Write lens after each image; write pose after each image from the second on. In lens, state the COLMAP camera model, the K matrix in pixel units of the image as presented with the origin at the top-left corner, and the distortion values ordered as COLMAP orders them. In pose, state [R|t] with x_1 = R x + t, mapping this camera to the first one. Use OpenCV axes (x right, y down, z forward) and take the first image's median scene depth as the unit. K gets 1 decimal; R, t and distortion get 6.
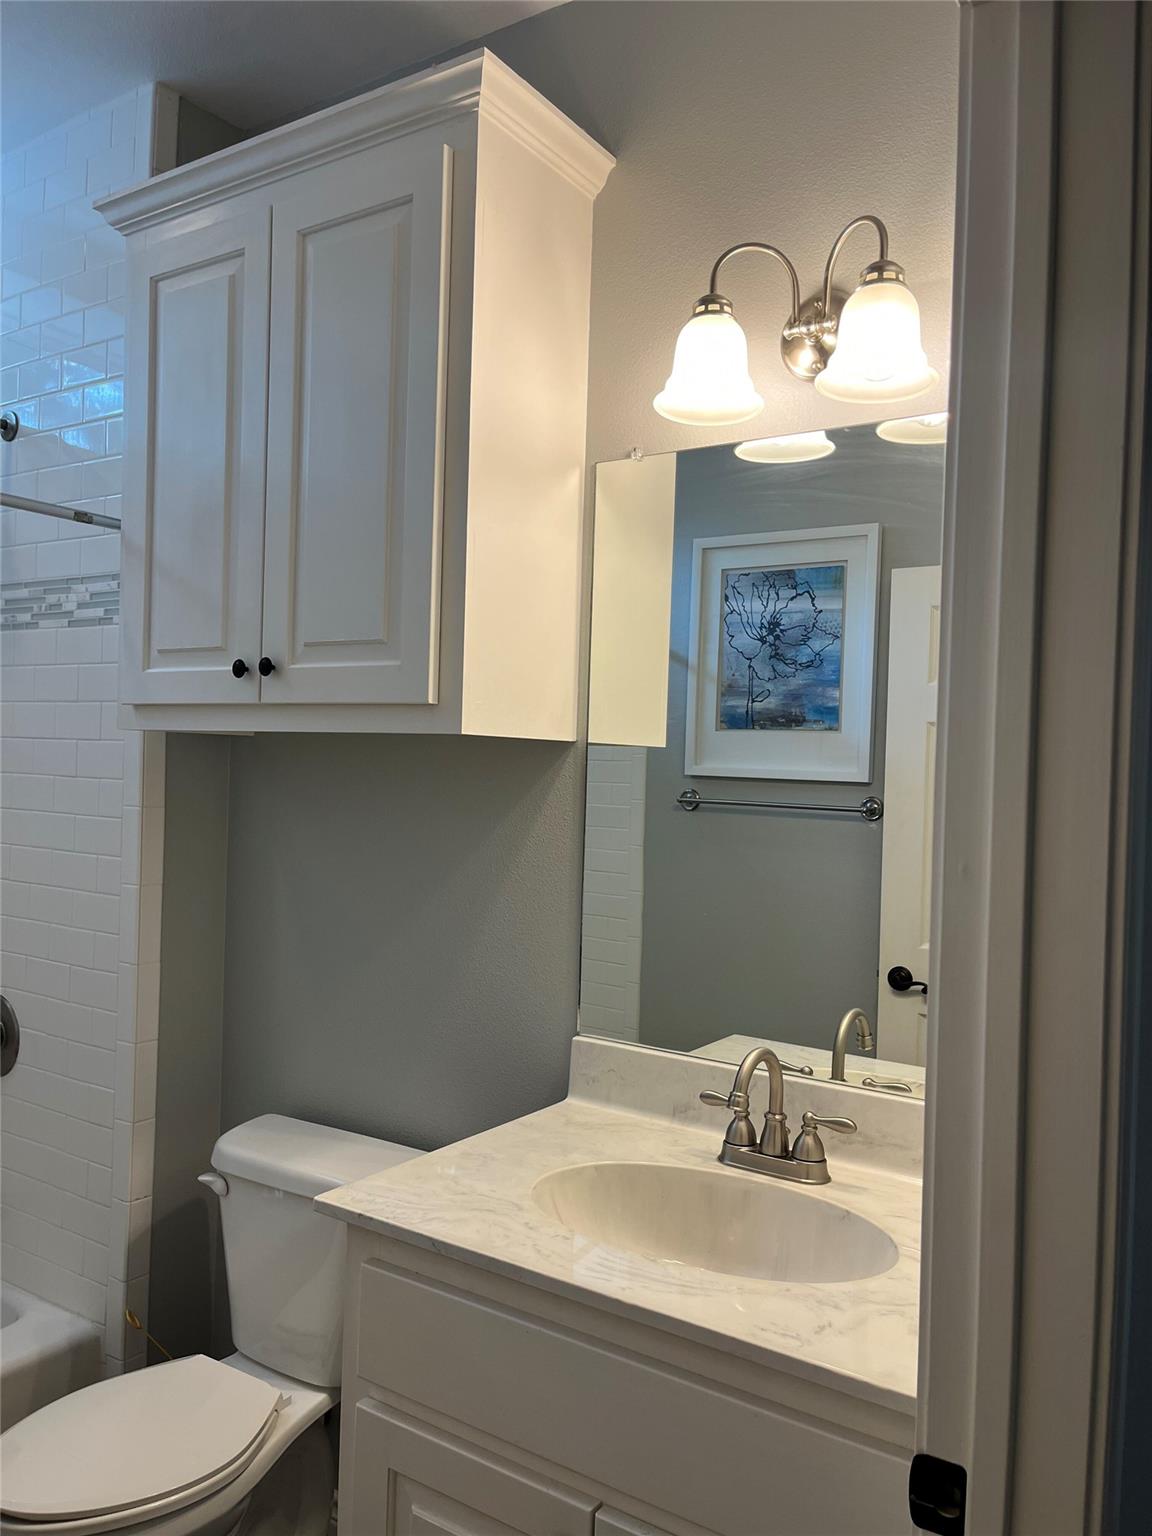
lens RADIAL K [[1168.9, 0, 573.7], [0, 1168.9, 784.8], [0, 0, 1]] dist [0.063272, -0.088195]
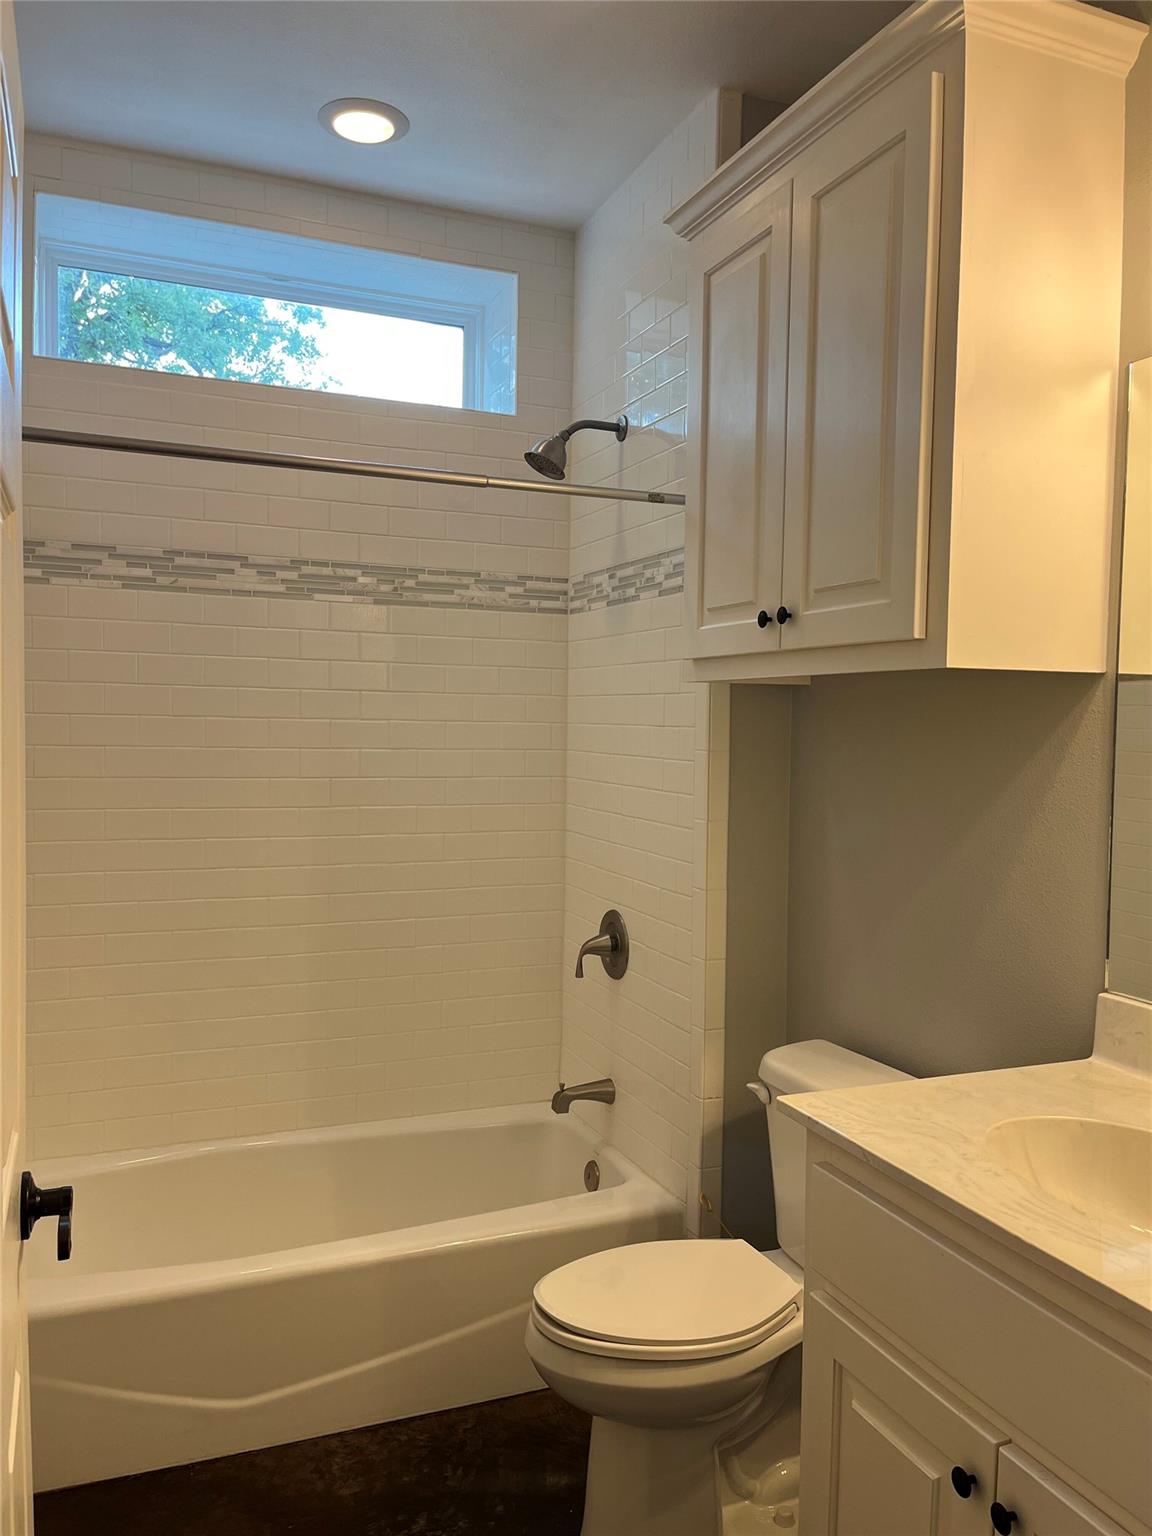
lens RADIAL K [[1168.9, 0, 576.6], [0, 1168.9, 776.3], [0, 0, 1]] dist [0.063272, -0.088195]
pose [[0.833088, 0.006478, -0.553102, 0.170967], [0.005039, 0.999801, 0.019300, 0.024319], [0.553117, -0.018865, 0.832890, -0.000932]]
